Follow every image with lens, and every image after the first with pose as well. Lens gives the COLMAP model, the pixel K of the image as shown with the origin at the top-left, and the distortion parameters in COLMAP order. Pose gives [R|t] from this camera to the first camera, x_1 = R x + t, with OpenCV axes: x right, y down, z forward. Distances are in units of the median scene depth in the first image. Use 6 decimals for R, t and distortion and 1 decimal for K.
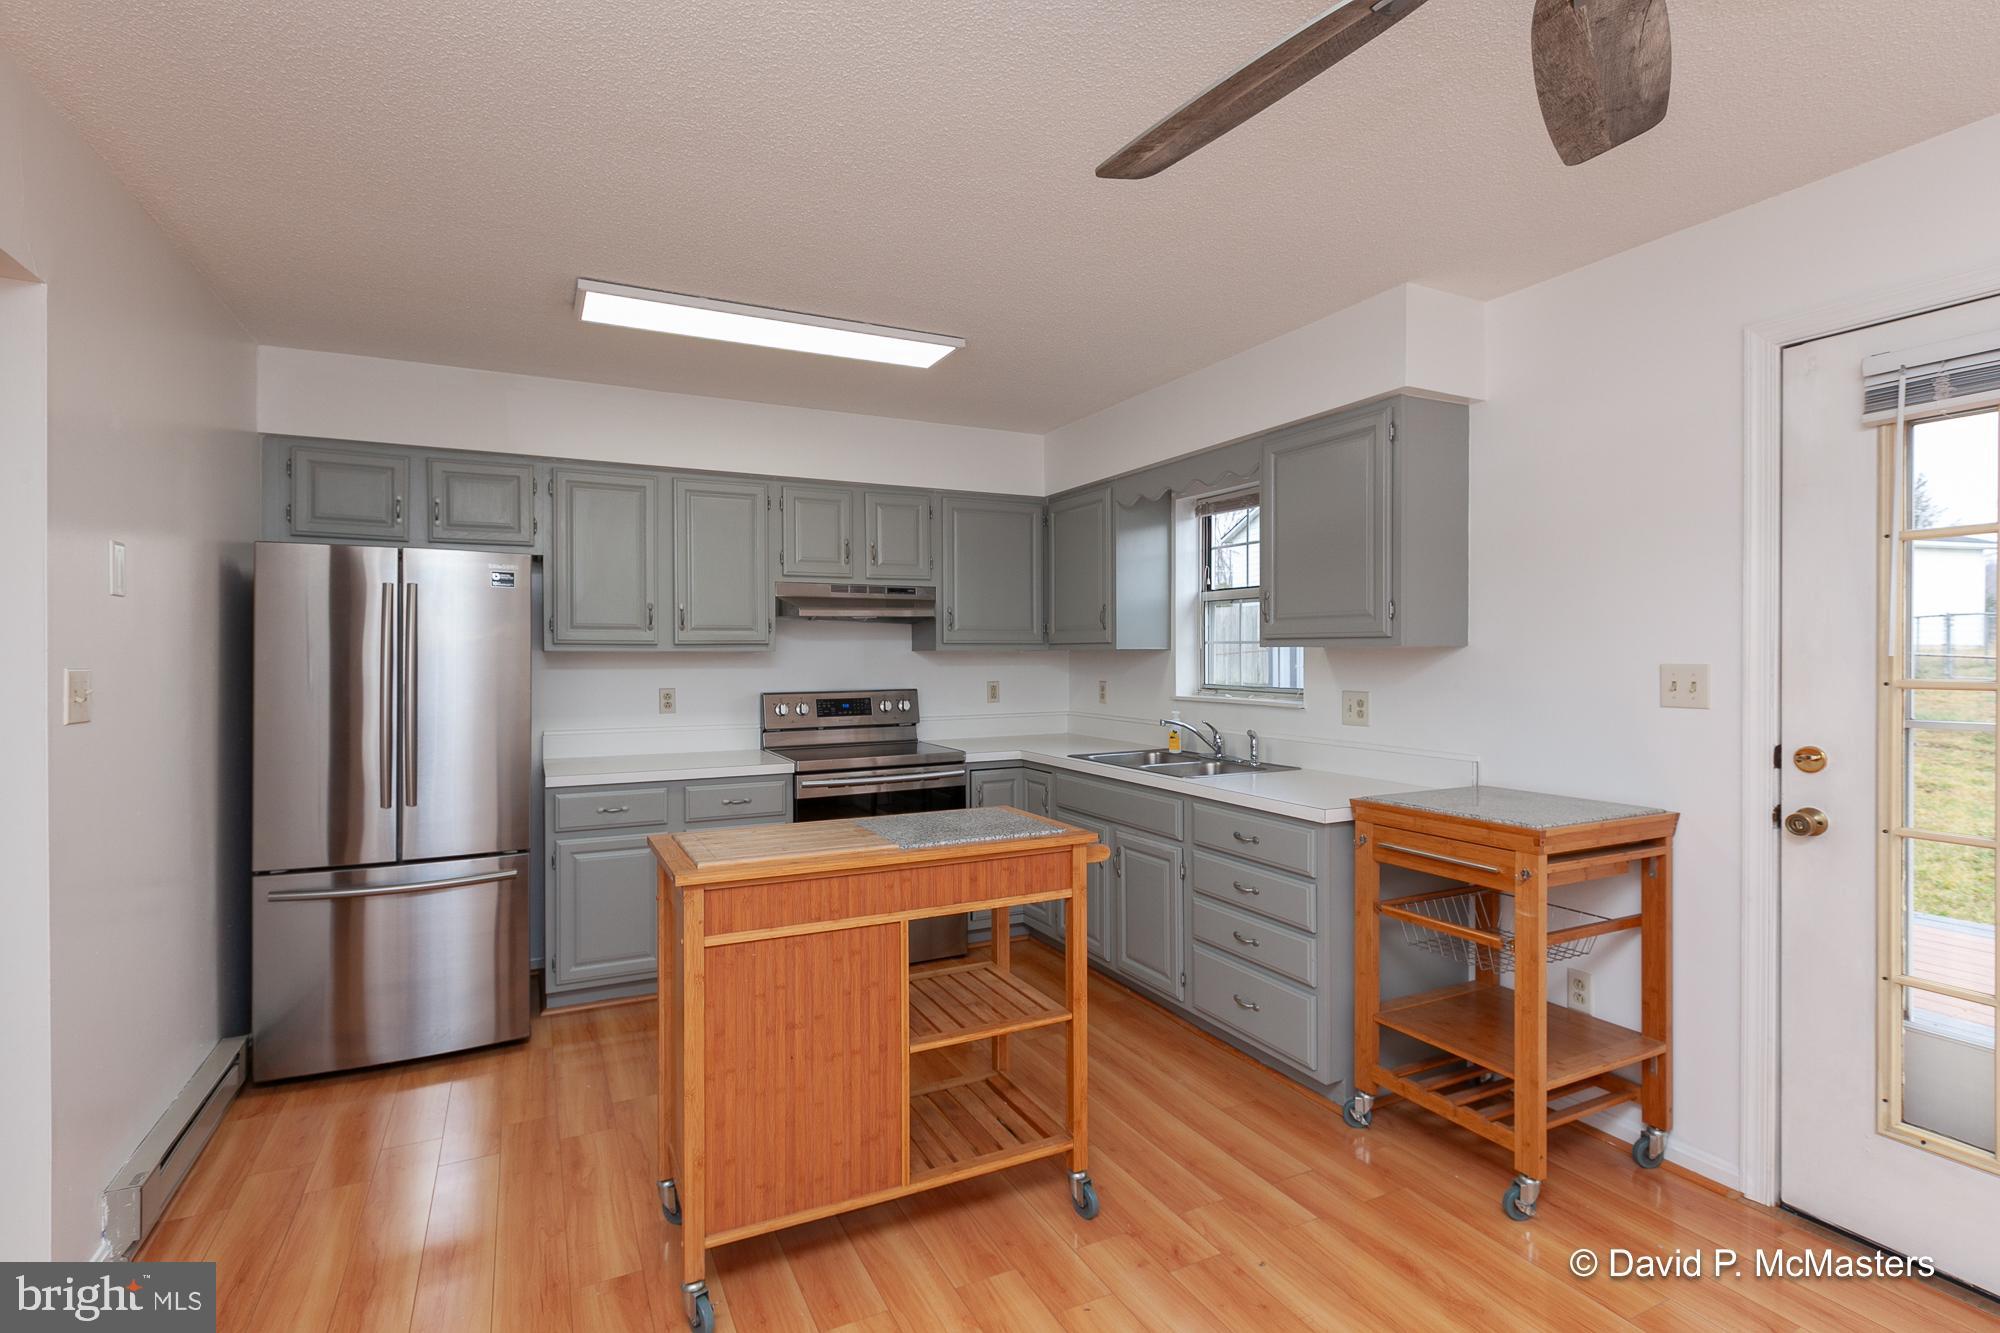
lens RADIAL K [[888.9, 0, 993.8], [0, 888.9, 653.8], [0, 0, 1]] dist [0.000267, -0.000386]
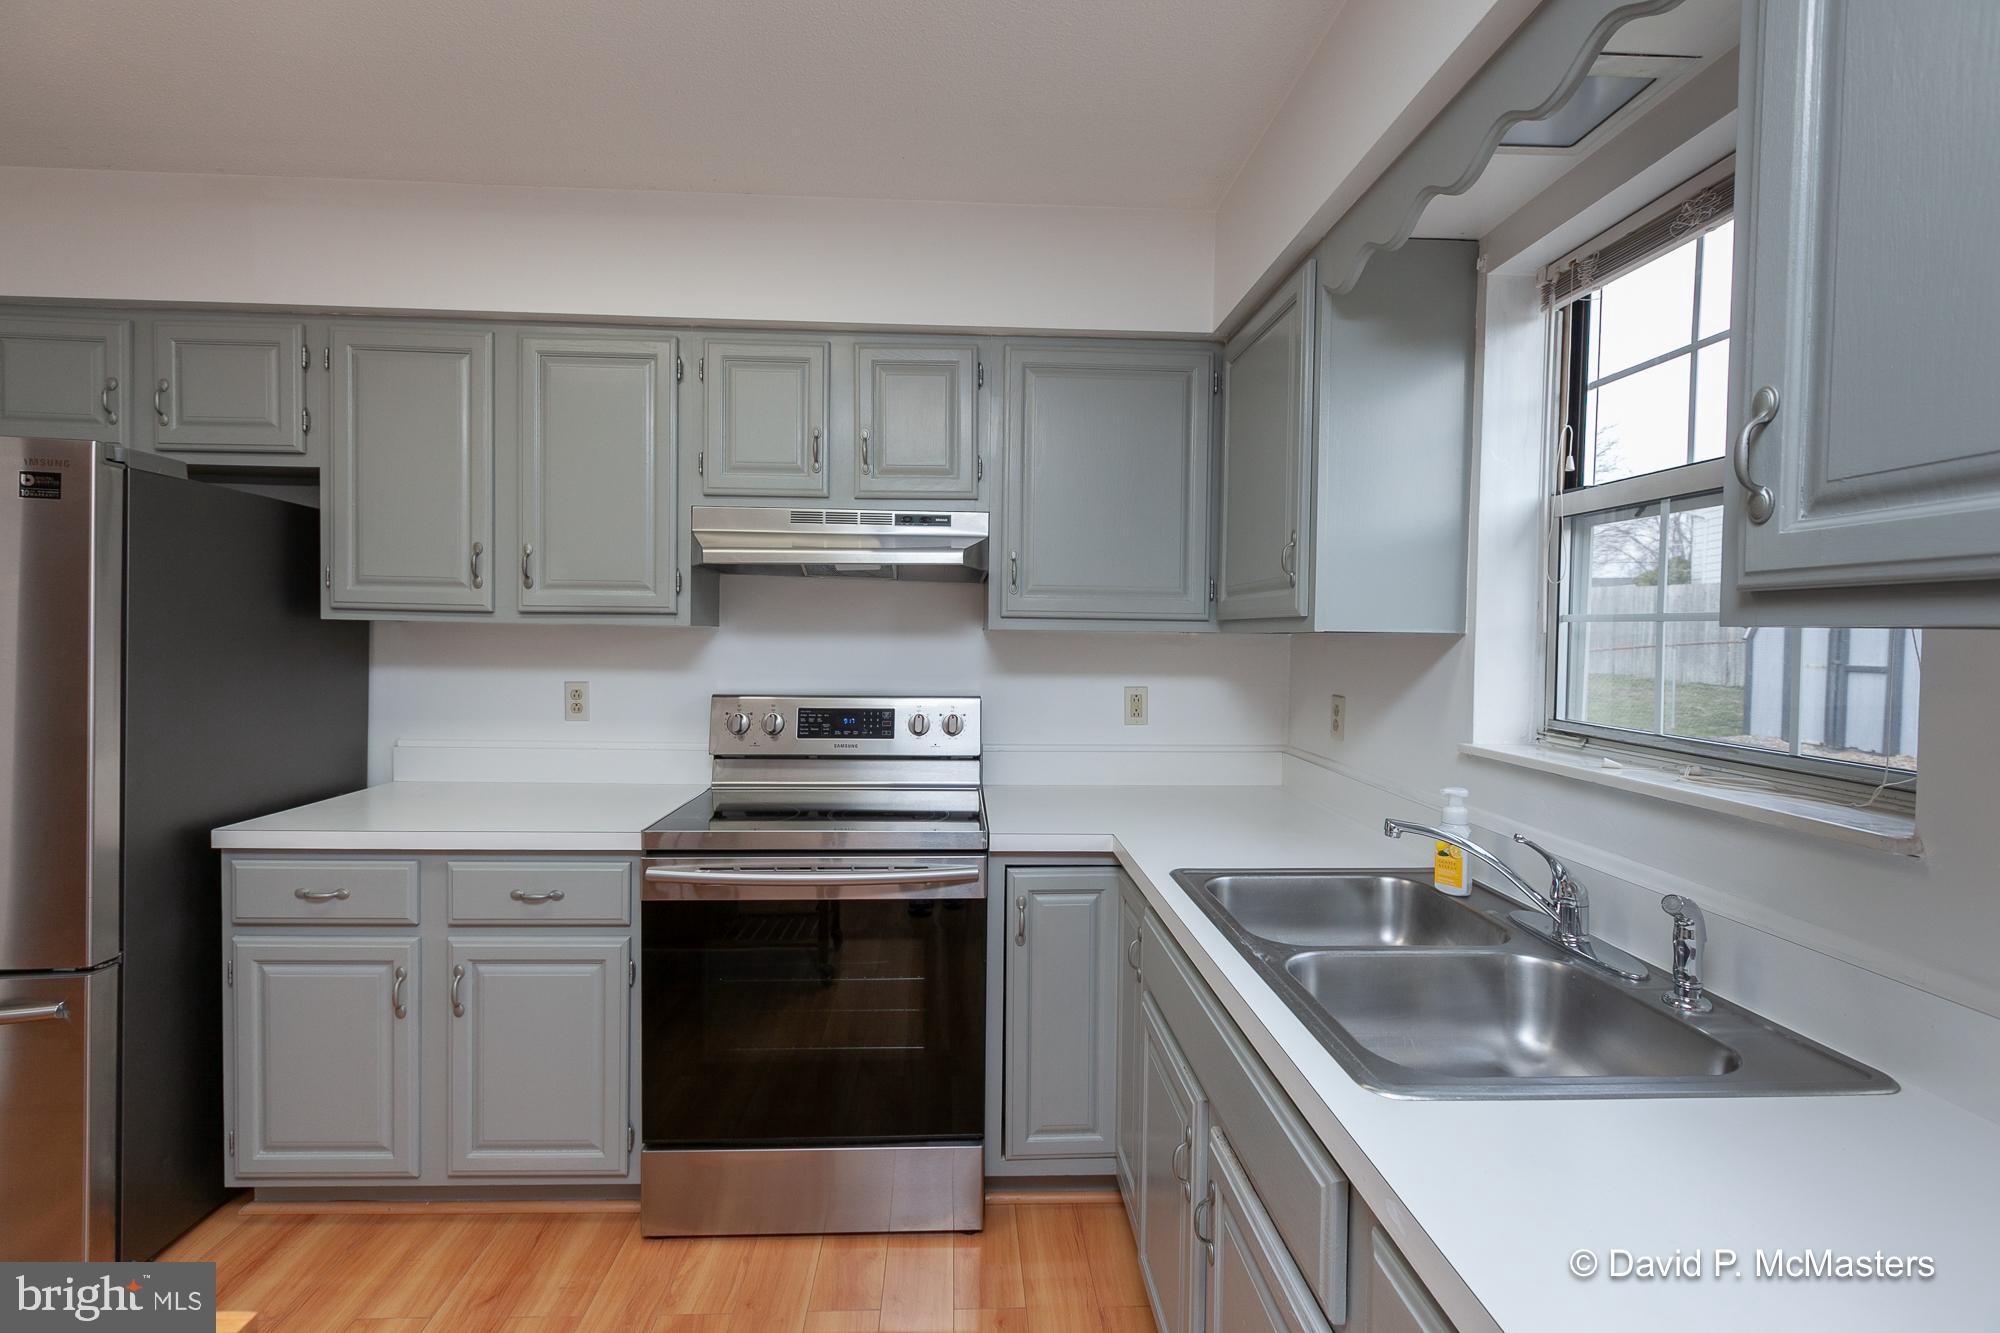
lens RADIAL K [[888.9, 0, 993.8], [0, 888.9, 653.8], [0, 0, 1]] dist [0.000267, -0.000386]
pose [[0.919747, 0.025505, -0.391683, 0.160380], [-0.017506, 0.999559, 0.023980, -0.001963], [0.392122, -0.015199, 0.919788, 0.526575]]
